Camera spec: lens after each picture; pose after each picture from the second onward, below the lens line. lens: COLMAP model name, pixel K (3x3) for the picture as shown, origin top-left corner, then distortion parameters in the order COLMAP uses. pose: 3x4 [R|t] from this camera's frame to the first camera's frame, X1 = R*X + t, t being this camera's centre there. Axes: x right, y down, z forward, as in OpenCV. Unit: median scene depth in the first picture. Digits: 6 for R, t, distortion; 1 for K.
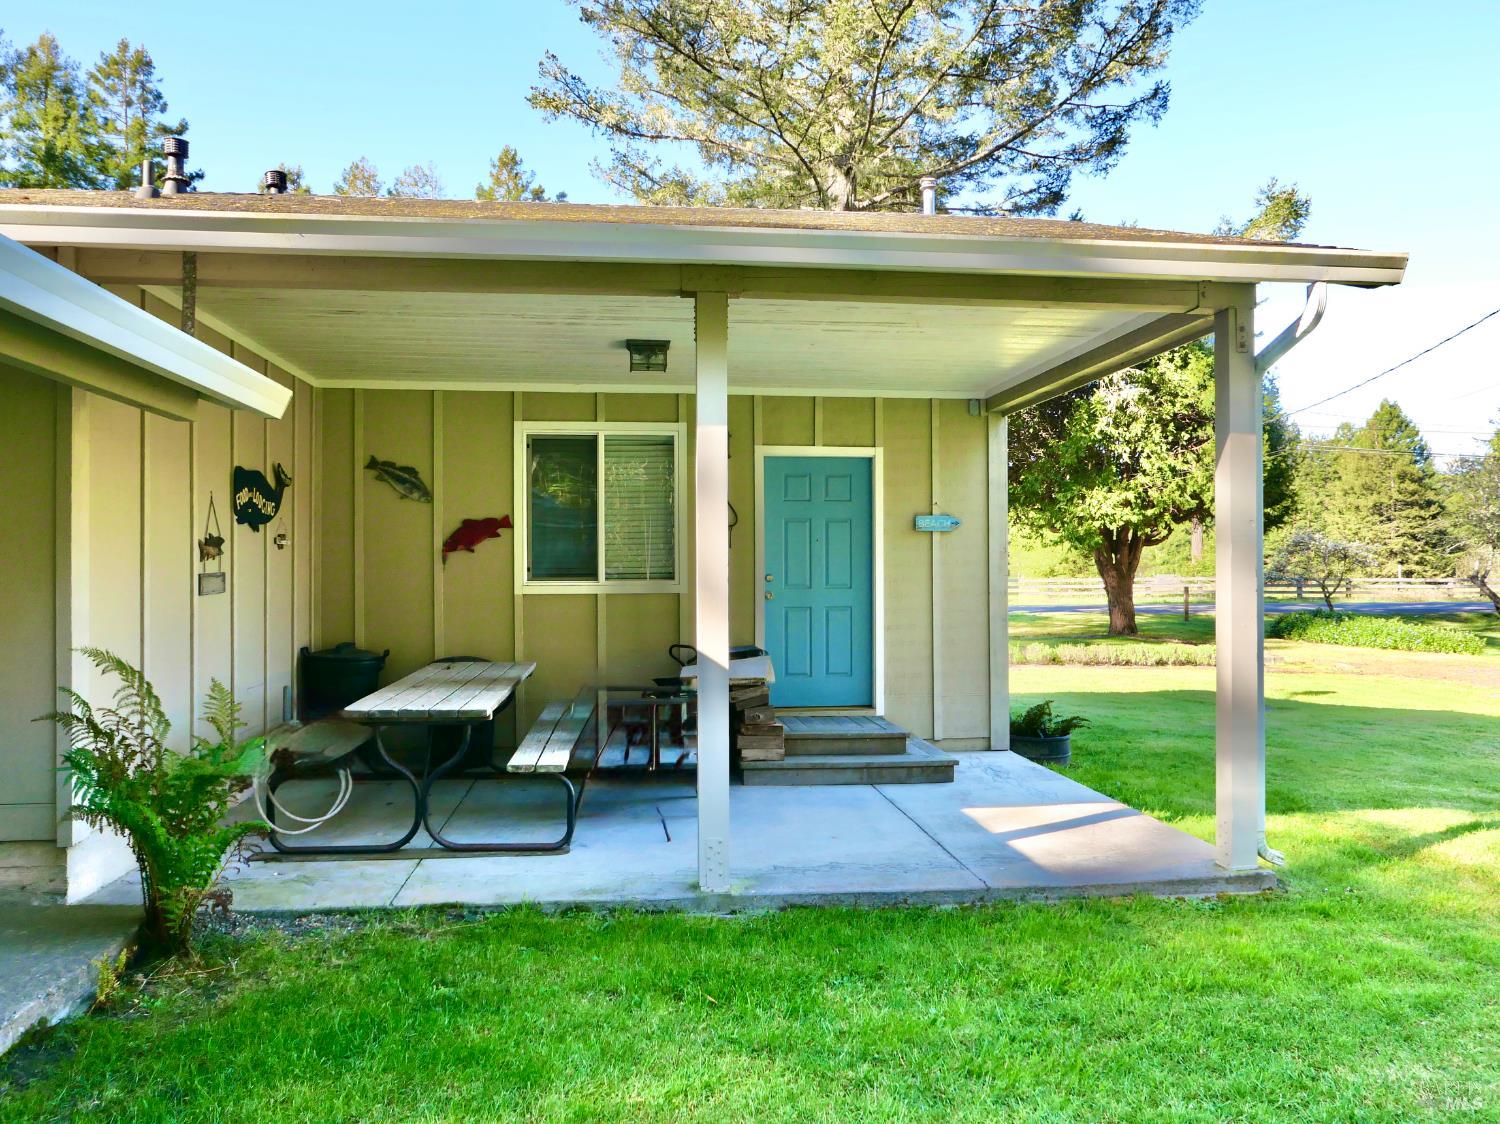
lens RADIAL K [[1108.1, 0, 748.9], [0, 1108.1, 562.8], [0, 0, 1]] dist [-0.026871, 0.015609]
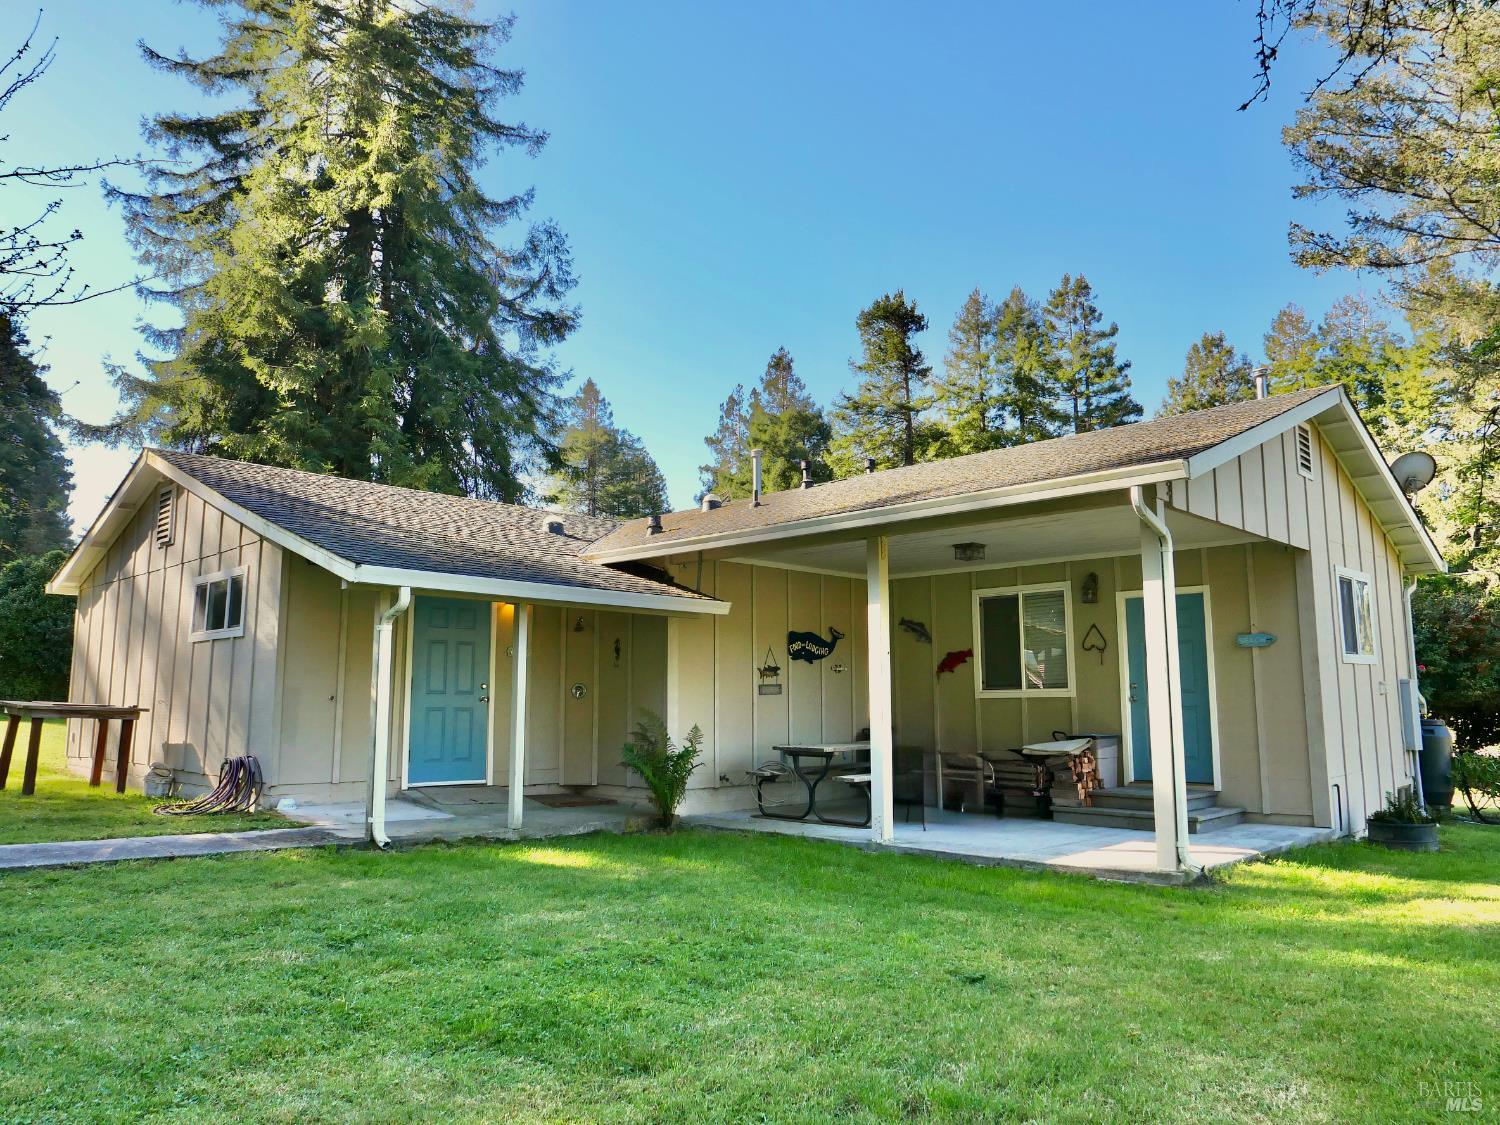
lens RADIAL K [[1108.1, 0, 754.4], [0, 1108.1, 553.8], [0, 0, 1]] dist [-0.026871, 0.015609]
pose [[0.631159, -0.106942, -0.768246, 0.793985], [0.006663, 0.991161, -0.132498, 0.029882], [0.775625, 0.078509, 0.626293, -0.249446]]
